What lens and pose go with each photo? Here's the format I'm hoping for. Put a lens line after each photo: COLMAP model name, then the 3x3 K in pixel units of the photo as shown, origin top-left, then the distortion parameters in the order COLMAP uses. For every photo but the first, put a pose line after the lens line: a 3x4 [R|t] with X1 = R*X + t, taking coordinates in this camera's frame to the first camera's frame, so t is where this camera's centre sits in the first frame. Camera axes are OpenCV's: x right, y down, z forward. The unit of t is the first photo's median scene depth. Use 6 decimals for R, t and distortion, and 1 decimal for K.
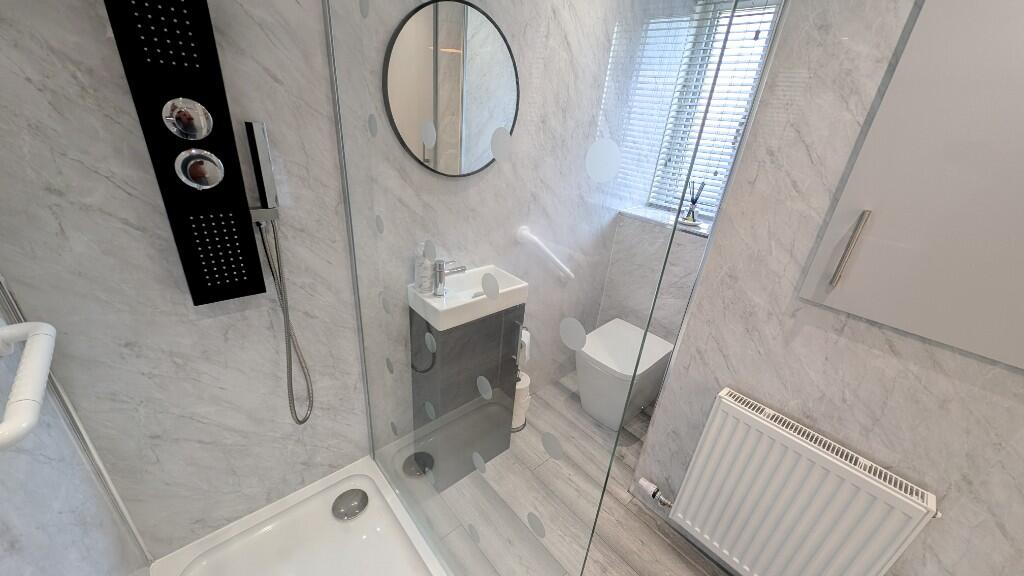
lens RADIAL K [[378.0, 0, 516.1], [0, 378.0, 286.8], [0, 0, 1]] dist [0.002591, -0.006014]
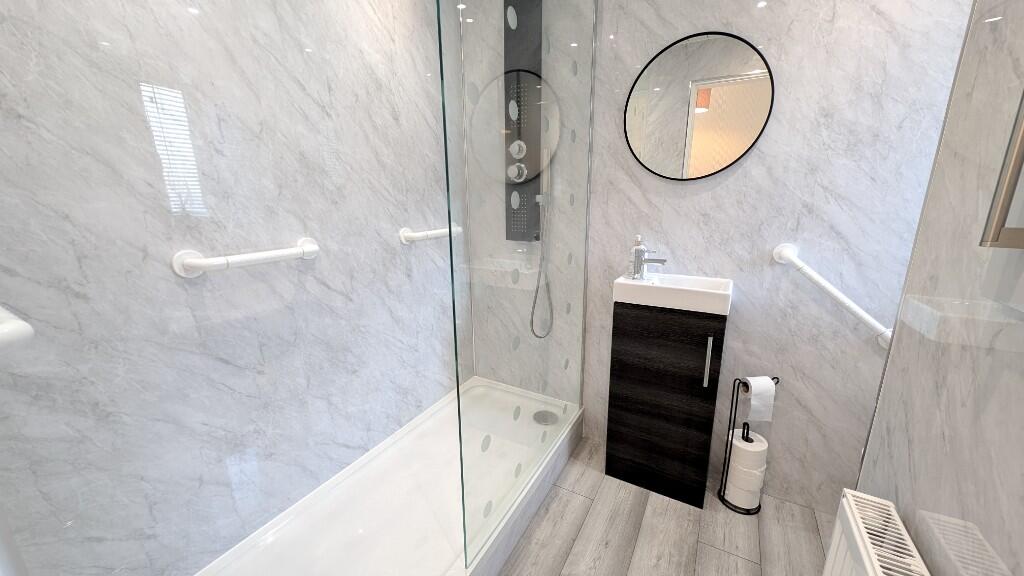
lens RADIAL K [[378.0, 0, 516.1], [0, 378.0, 286.8], [0, 0, 1]] dist [0.002591, -0.006014]
pose [[0.320812, 0.138402, -0.936976, 0.726165], [-0.363110, 0.931652, 0.013291, 0.154259], [0.874775, 0.335961, 0.349140, 0.270237]]
